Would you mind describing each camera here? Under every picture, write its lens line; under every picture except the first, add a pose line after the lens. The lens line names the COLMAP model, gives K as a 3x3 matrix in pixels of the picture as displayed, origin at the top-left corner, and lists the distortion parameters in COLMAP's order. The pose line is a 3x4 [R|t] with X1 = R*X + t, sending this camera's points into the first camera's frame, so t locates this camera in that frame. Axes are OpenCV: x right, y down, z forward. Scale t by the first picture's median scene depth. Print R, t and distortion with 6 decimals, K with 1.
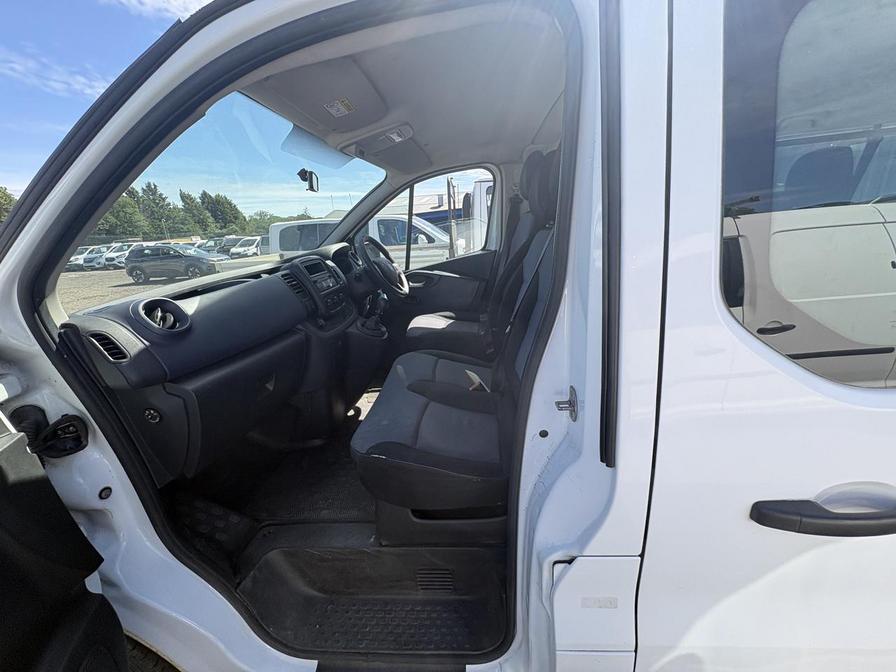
lens RADIAL K [[354.7, 0, 447.3], [0, 354.7, 334.1], [0, 0, 1]] dist [-0.001463, 0.000573]
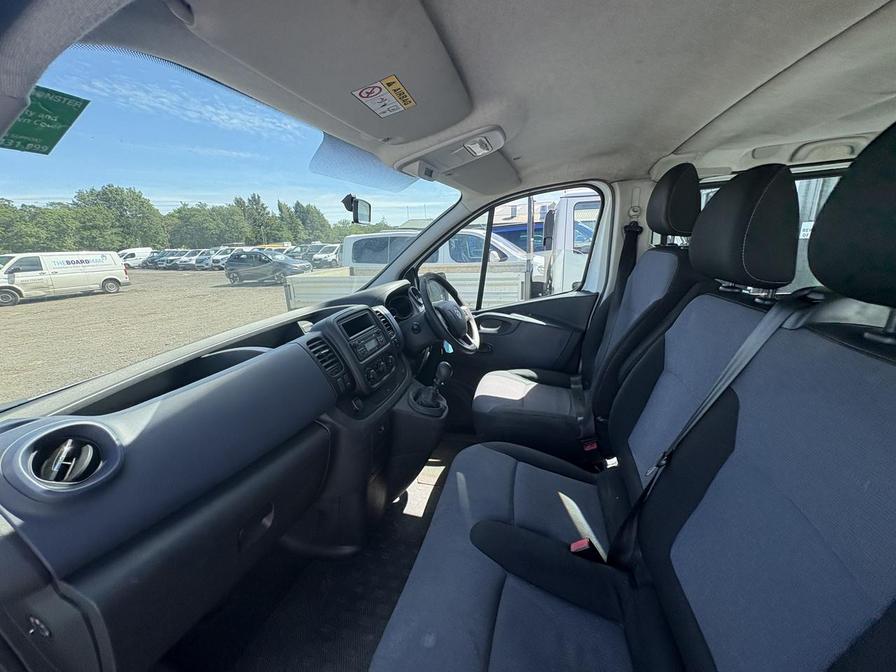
lens RADIAL K [[354.7, 0, 449.2], [0, 354.7, 330.0], [0, 0, 1]] dist [-0.001463, 0.000573]
pose [[0.982728, 0.063161, -0.173943, -0.039154], [-0.069284, 0.997165, -0.029346, -0.118668], [0.171596, 0.040891, 0.984318, 0.214605]]
